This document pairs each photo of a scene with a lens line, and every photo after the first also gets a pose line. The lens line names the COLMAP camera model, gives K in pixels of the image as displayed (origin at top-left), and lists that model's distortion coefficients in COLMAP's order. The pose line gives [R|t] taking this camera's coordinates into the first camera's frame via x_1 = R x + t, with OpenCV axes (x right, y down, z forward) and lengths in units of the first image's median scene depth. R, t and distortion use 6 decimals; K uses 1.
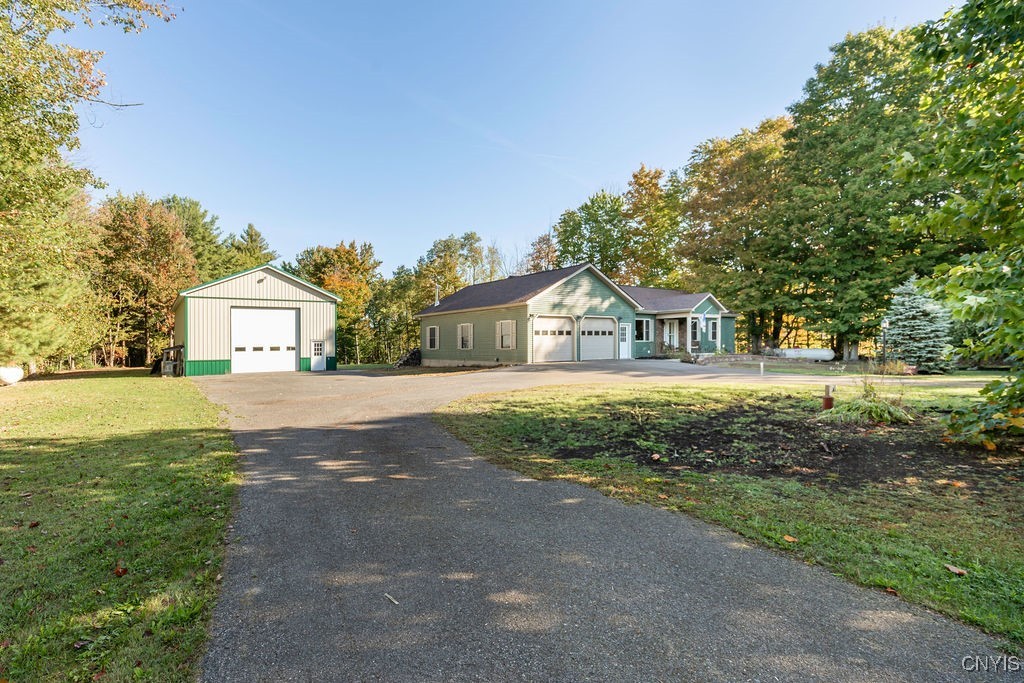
lens RADIAL K [[500.5, 0, 456.2], [0, 500.5, 330.7], [0, 0, 1]] dist [0.004746, 0.000612]
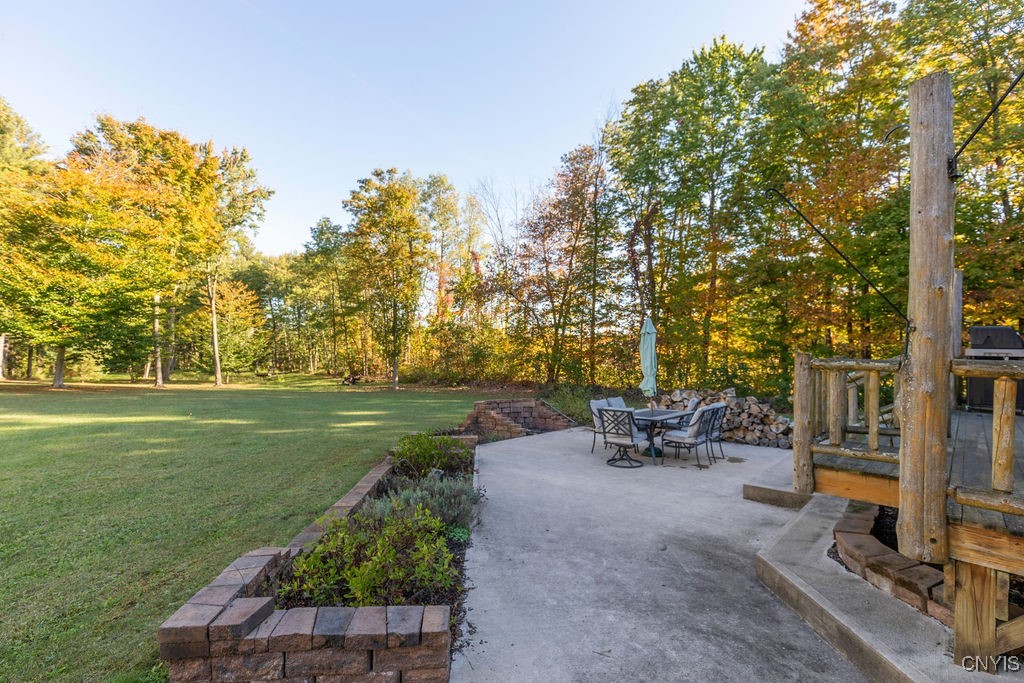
lens RADIAL K [[471.5, 0, 531.3], [0, 471.5, 353.1], [0, 0, 1]] dist [-0.004999, 0.001865]
pose [[0.969538, 0.027574, 0.243383, 0.004432], [-0.036221, 0.998859, 0.031126, 0.010276], [-0.242247, -0.038993, 0.969431, 0.369065]]
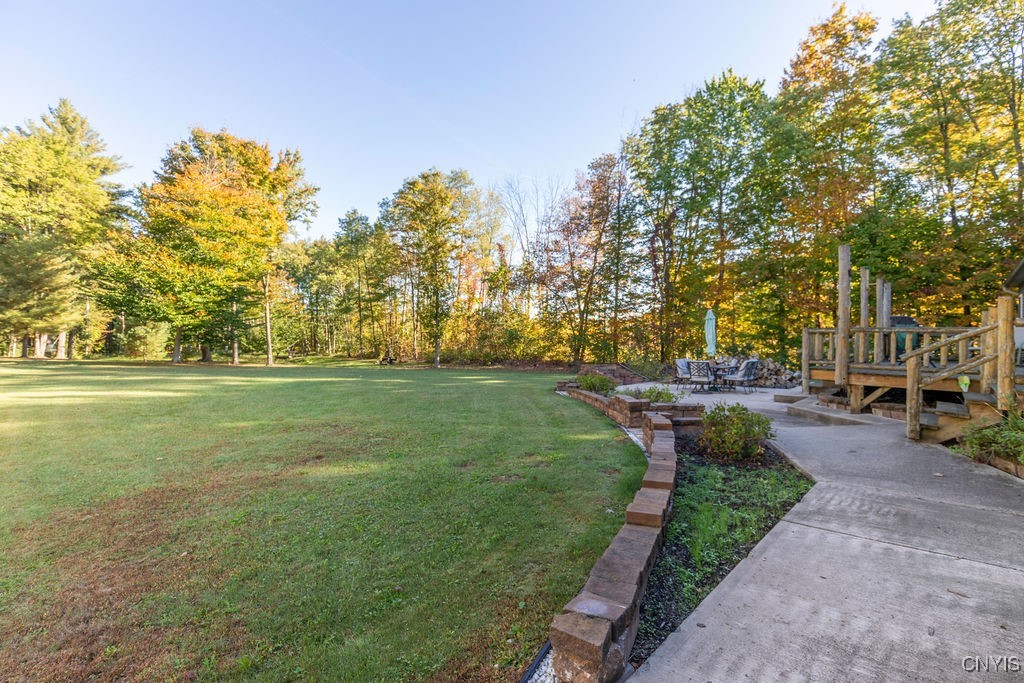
lens RADIAL K [[471.5, 0, 534.7], [0, 471.5, 336.7], [0, 0, 1]] dist [-0.004999, 0.001865]
pose [[0.964089, 0.029710, 0.263912, -0.037228], [-0.038520, 0.998858, 0.028269, 0.011702], [-0.262771, -0.037420, 0.964132, 0.328624]]
